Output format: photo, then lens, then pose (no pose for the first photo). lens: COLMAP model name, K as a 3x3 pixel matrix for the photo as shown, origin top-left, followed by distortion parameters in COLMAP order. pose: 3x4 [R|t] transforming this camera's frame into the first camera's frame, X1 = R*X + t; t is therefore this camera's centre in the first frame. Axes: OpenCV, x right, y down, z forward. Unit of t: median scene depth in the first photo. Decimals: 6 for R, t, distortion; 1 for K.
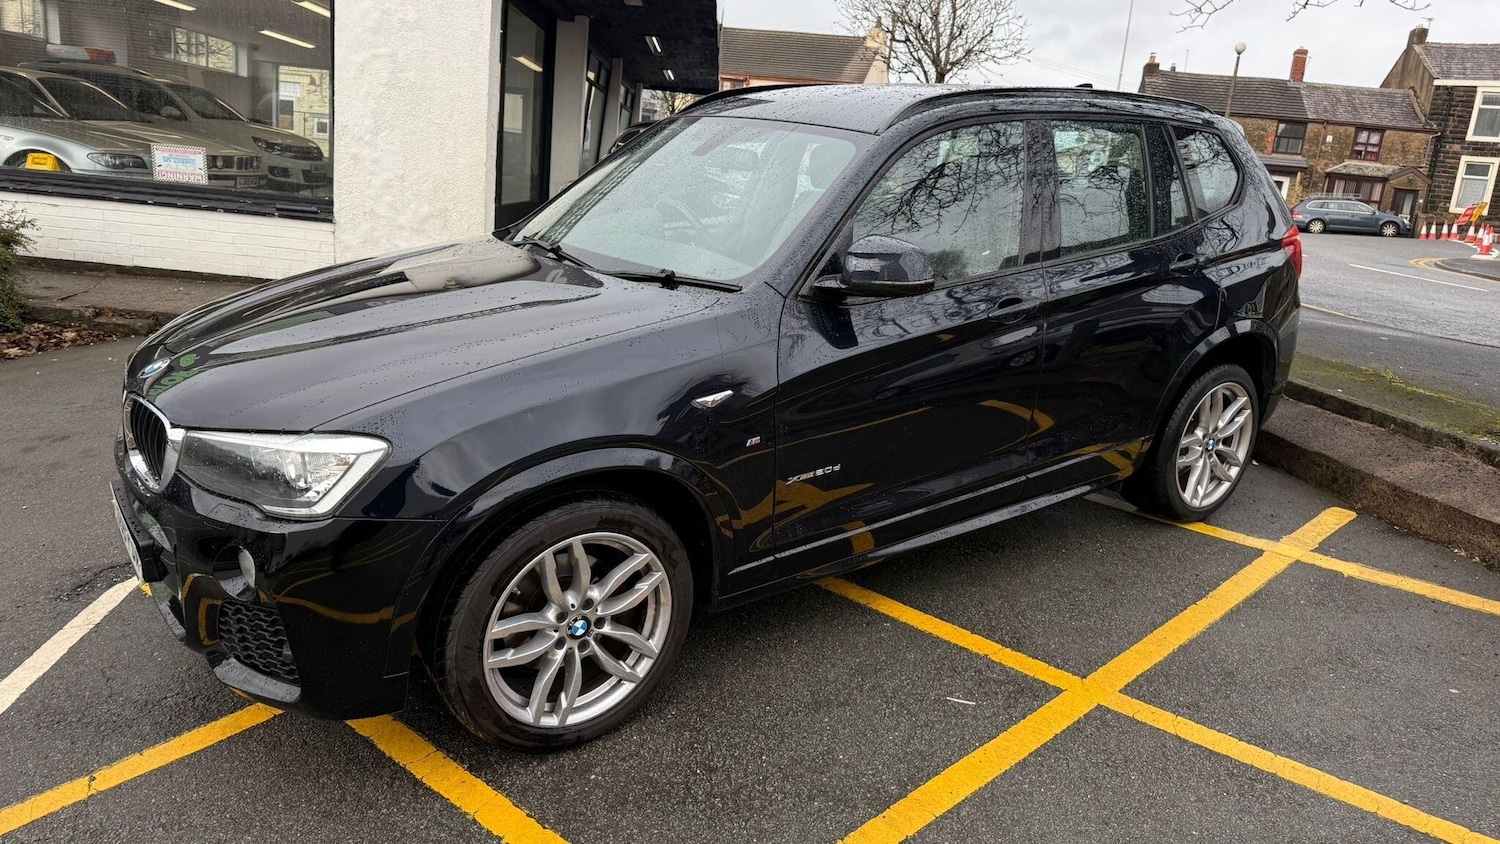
lens RADIAL K [[1050.0, 0, 757.8], [0, 1050.0, 419.6], [0, 0, 1]] dist [0.016395, -0.023571]
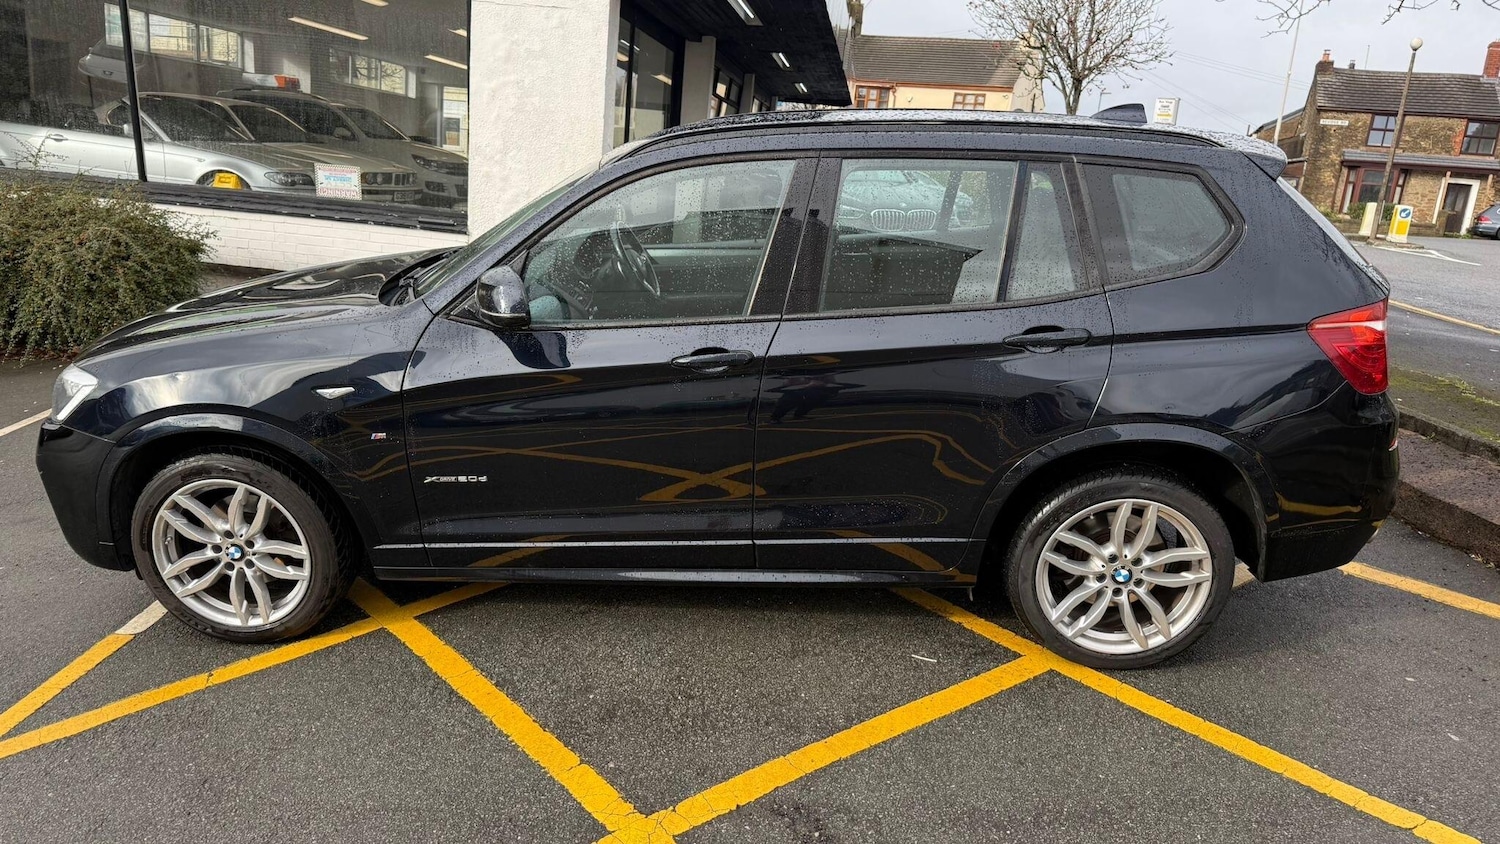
lens RADIAL K [[1050.0, 0, 752.6], [0, 1050.0, 425.0], [0, 0, 1]] dist [0.016395, -0.023571]
pose [[0.989189, 0.023853, -0.144696, 0.045379], [-0.024185, 0.999707, -0.000539, 0.005899], [0.144640, 0.004033, 0.989476, -0.039028]]
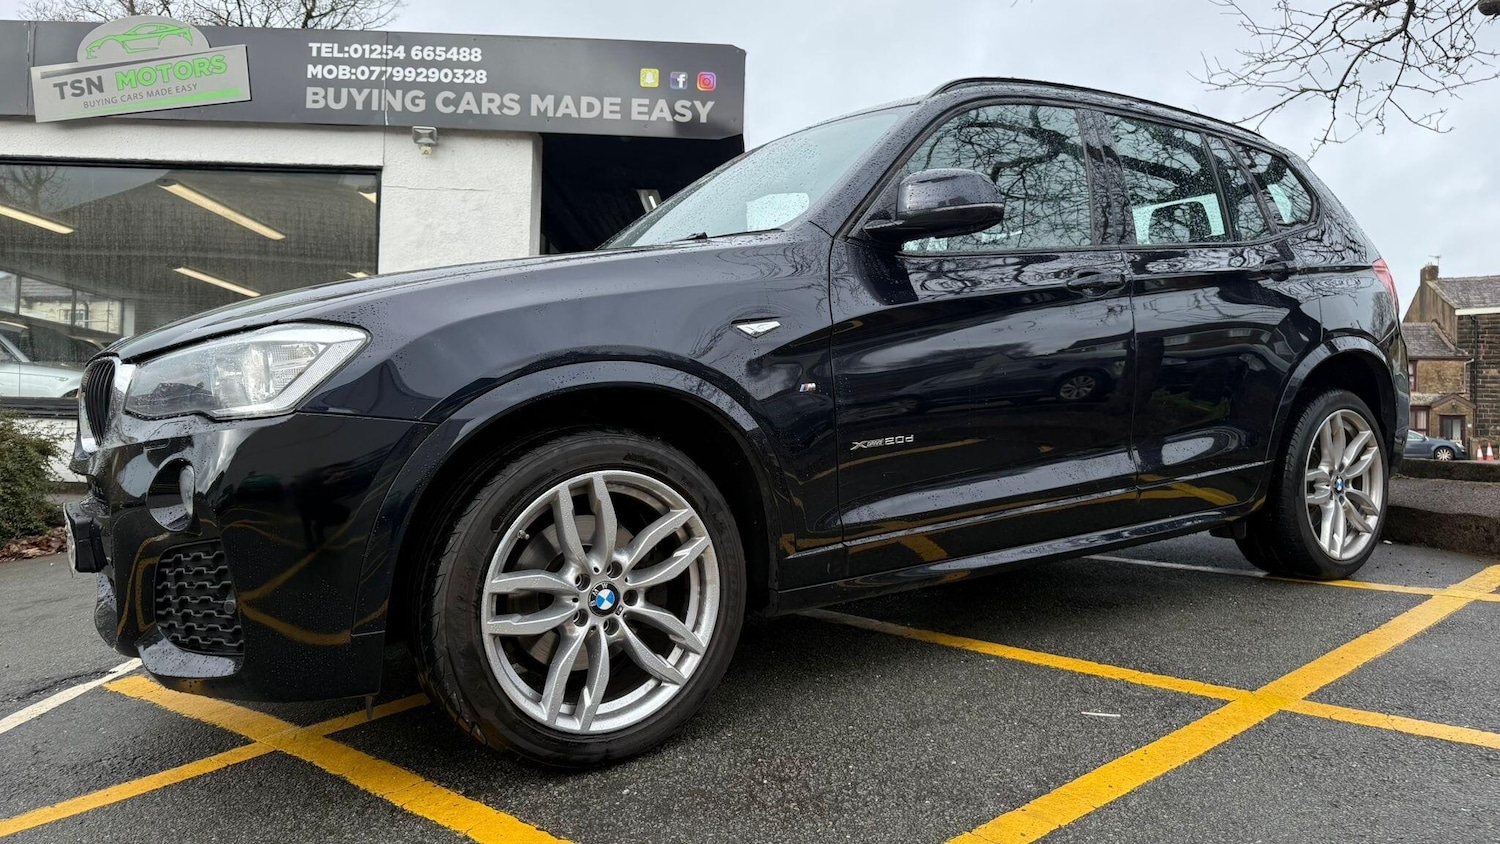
lens RADIAL K [[1050.0, 0, 754.0], [0, 1050.0, 429.4], [0, 0, 1]] dist [0.016395, -0.023571]
pose [[0.996966, -0.067521, -0.038728, -0.004418], [0.055107, 0.963638, -0.261467, 0.068913], [0.054974, 0.258539, 0.964435, 0.050030]]
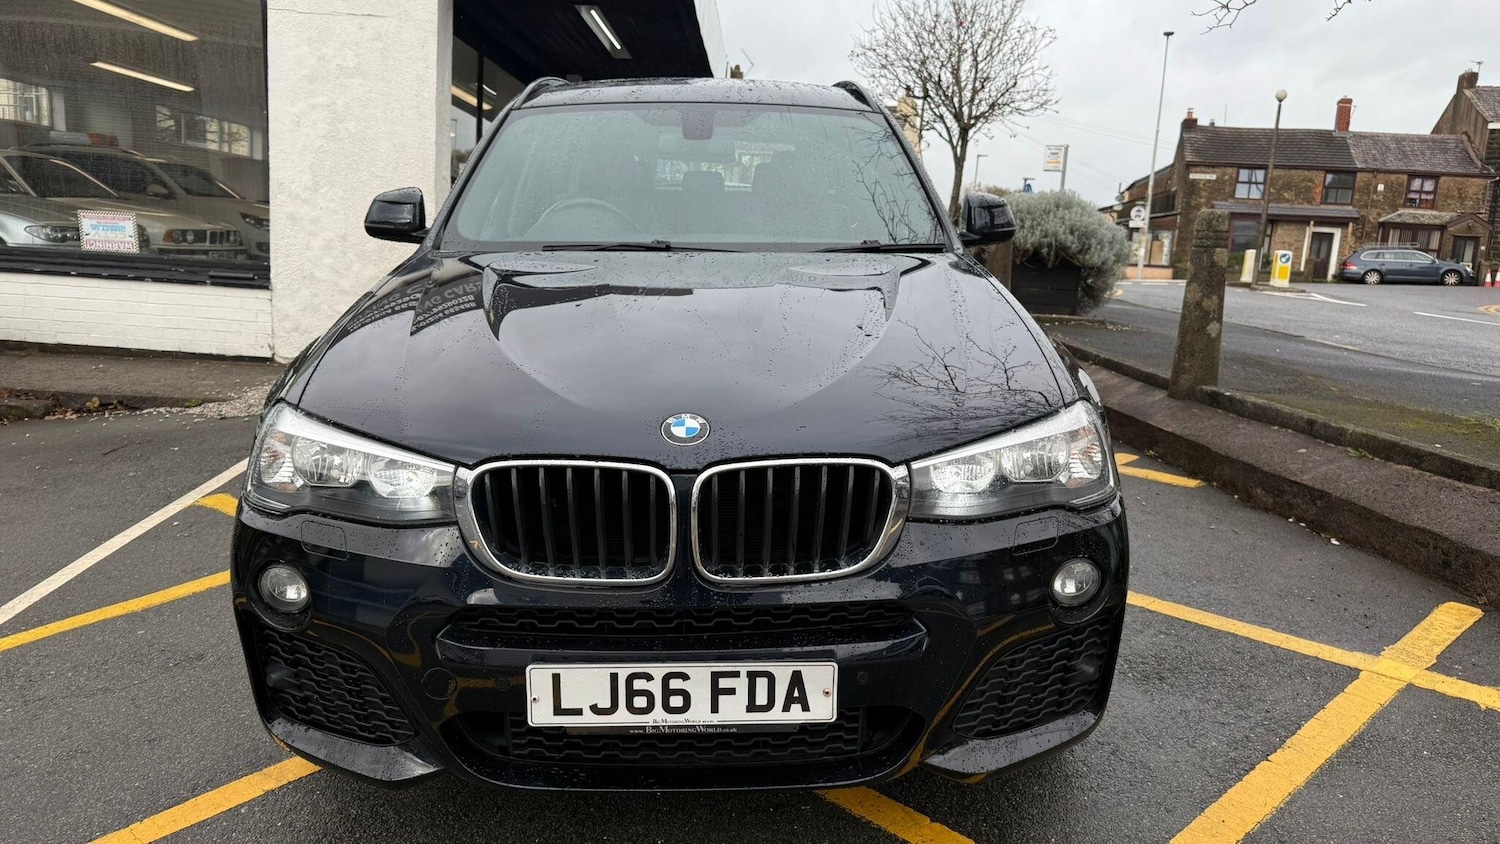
lens RADIAL K [[1050.0, 0, 751.1], [0, 1050.0, 428.2], [0, 0, 1]] dist [0.016395, -0.023571]
pose [[0.998426, -0.025802, -0.049797, 0.039404], [0.022717, 0.997845, -0.061561, -0.001957], [0.051278, 0.060333, 0.996860, 0.093860]]
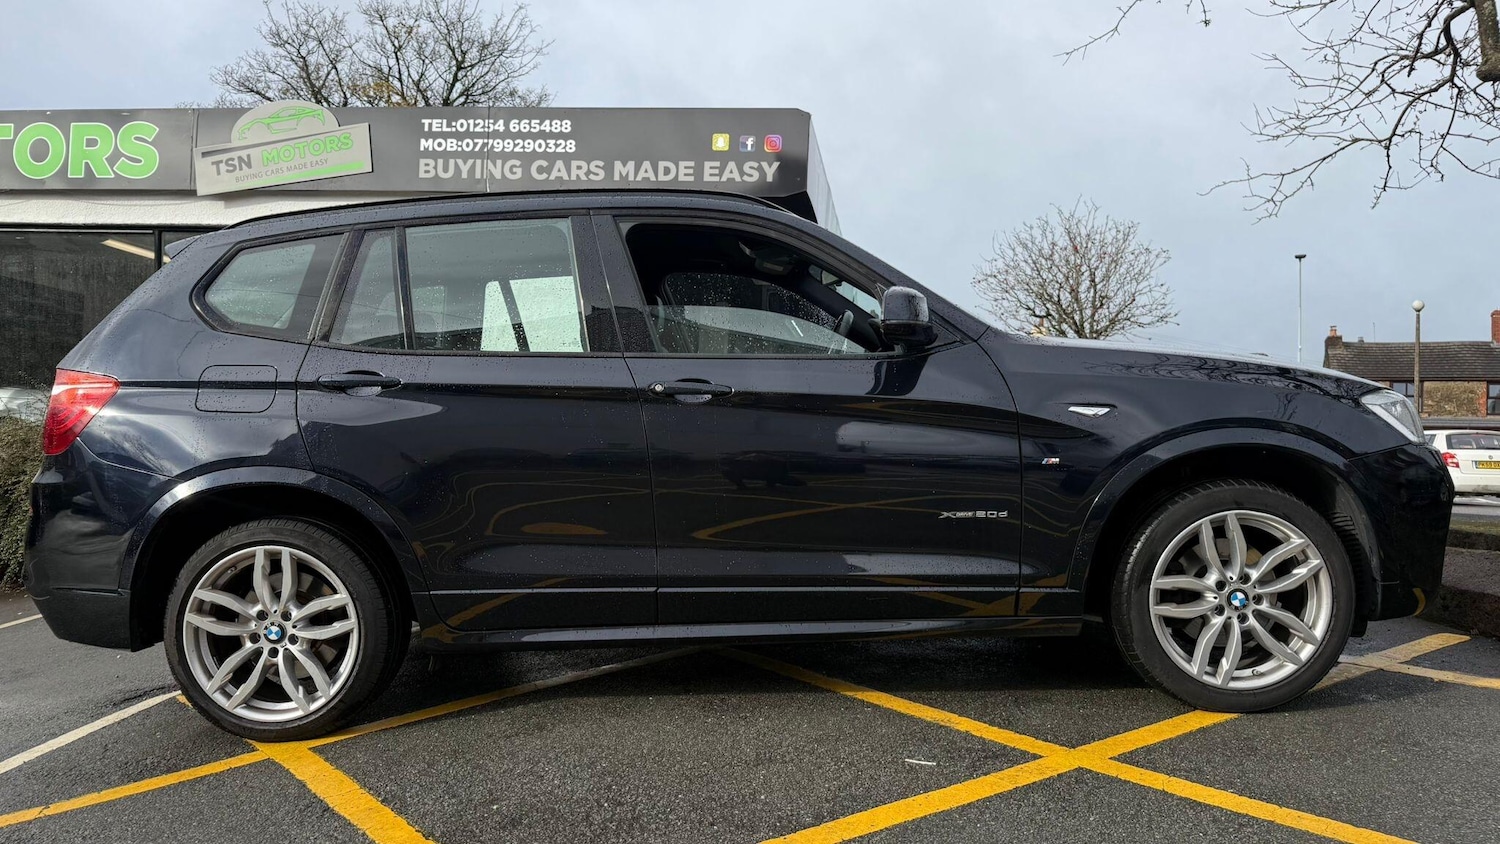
lens RADIAL K [[1050.0, 0, 754.4], [0, 1050.0, 425.4], [0, 0, 1]] dist [0.016395, -0.023571]
pose [[0.982361, -0.062043, -0.176401, 0.062533], [0.009286, 0.958374, -0.285365, 0.066877], [0.186763, 0.278694, 0.942045, 0.010313]]
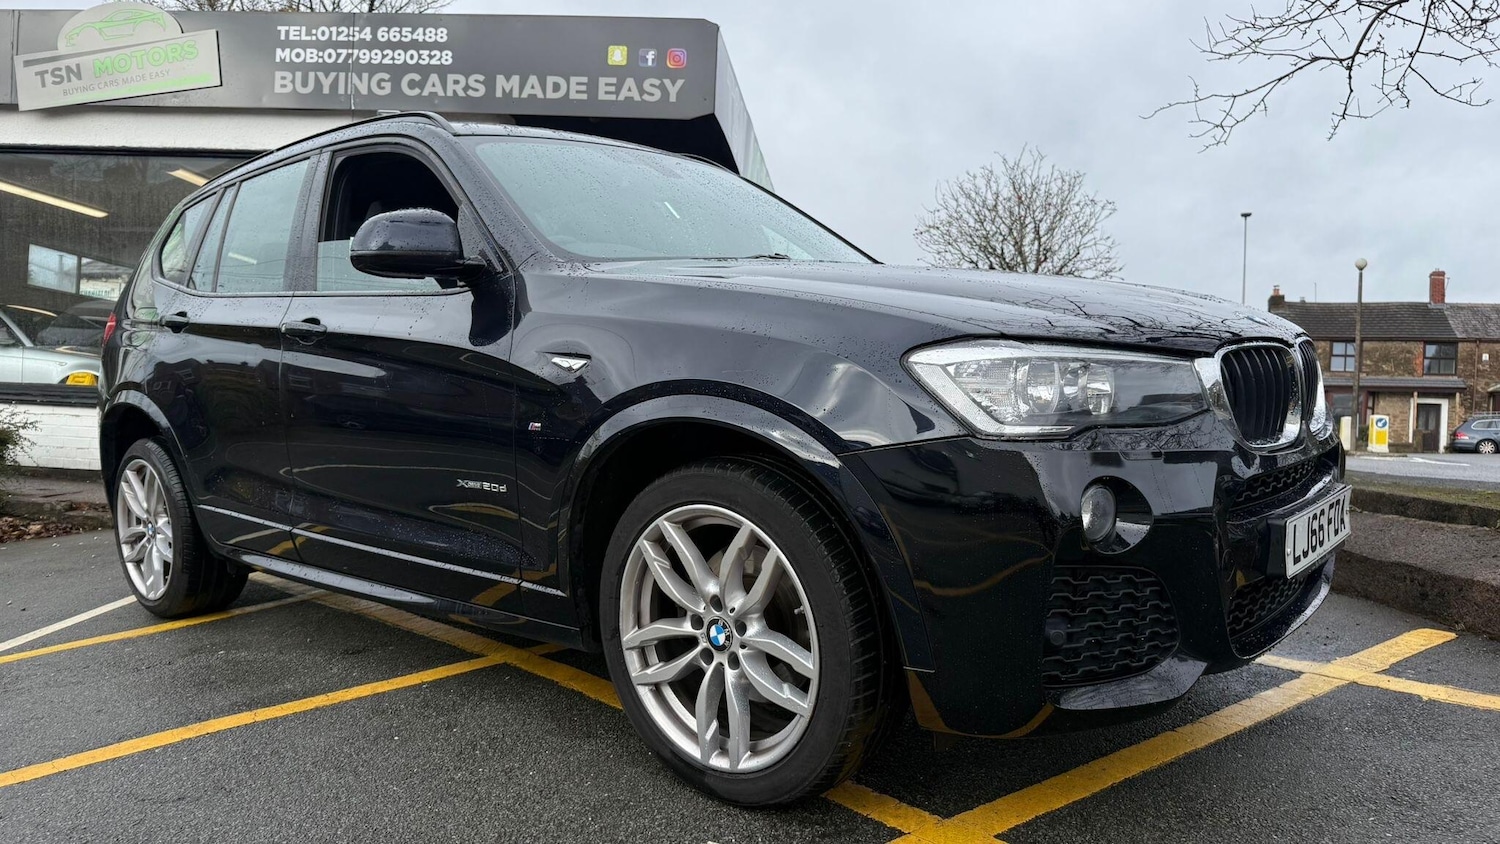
lens RADIAL K [[1050.0, 0, 755.9], [0, 1050.0, 424.4], [0, 0, 1]] dist [0.016395, -0.023571]
pose [[0.989895, -0.051428, -0.132149, 0.083126], [0.017446, 0.969006, -0.246419, 0.048357], [0.140726, 0.241624, 0.960112, 0.090437]]
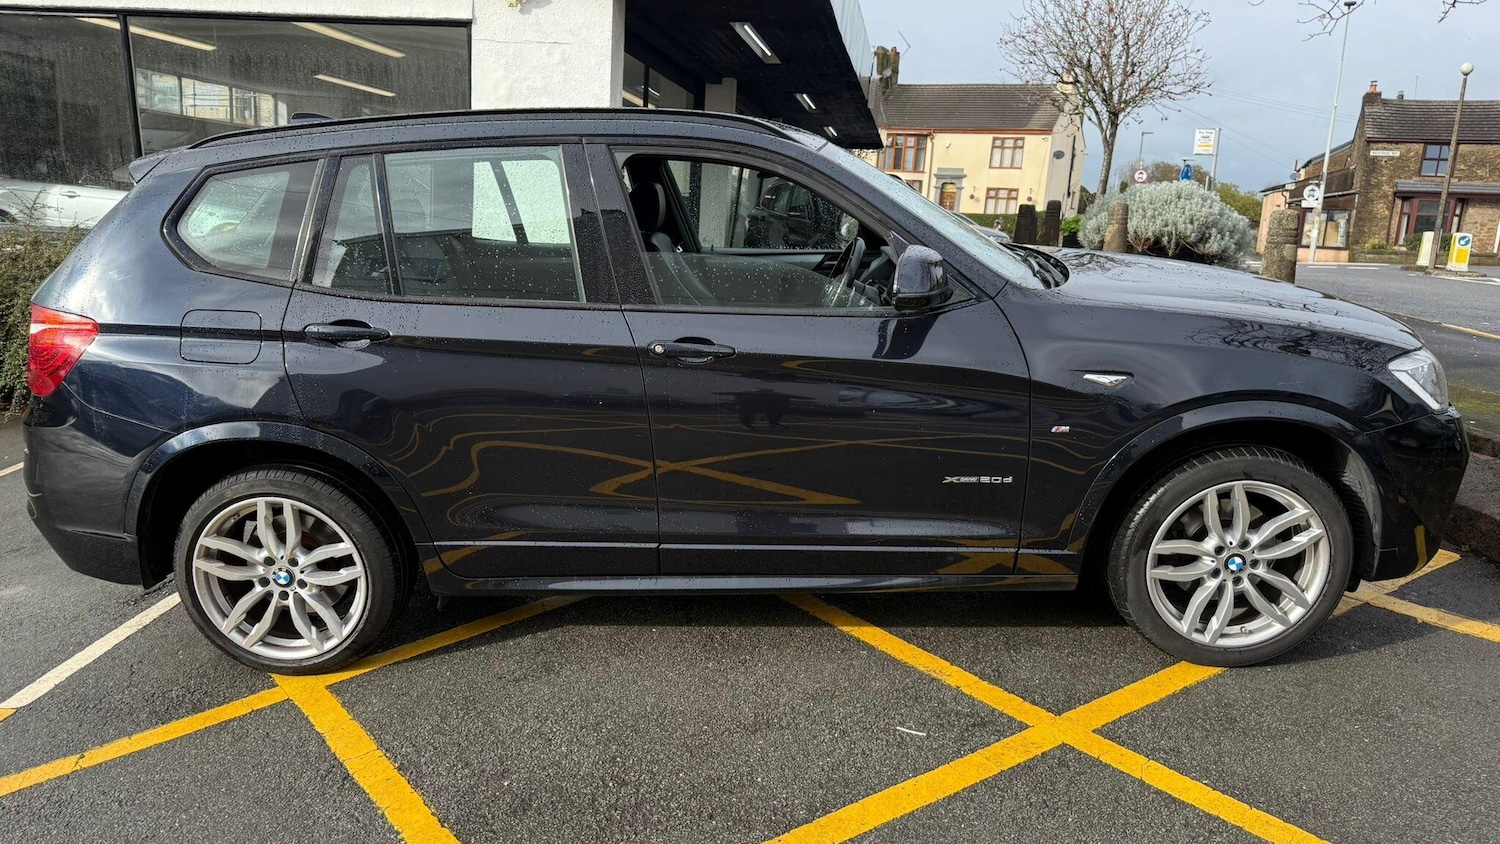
lens RADIAL K [[1050.0, 0, 756.0], [0, 1050.0, 421.8], [0, 0, 1]] dist [0.016395, -0.023571]
pose [[0.982057, -0.004285, -0.188537, 0.063881], [-0.005463, 0.998676, -0.051157, 0.010391], [0.188506, 0.051269, 0.980733, 0.008208]]
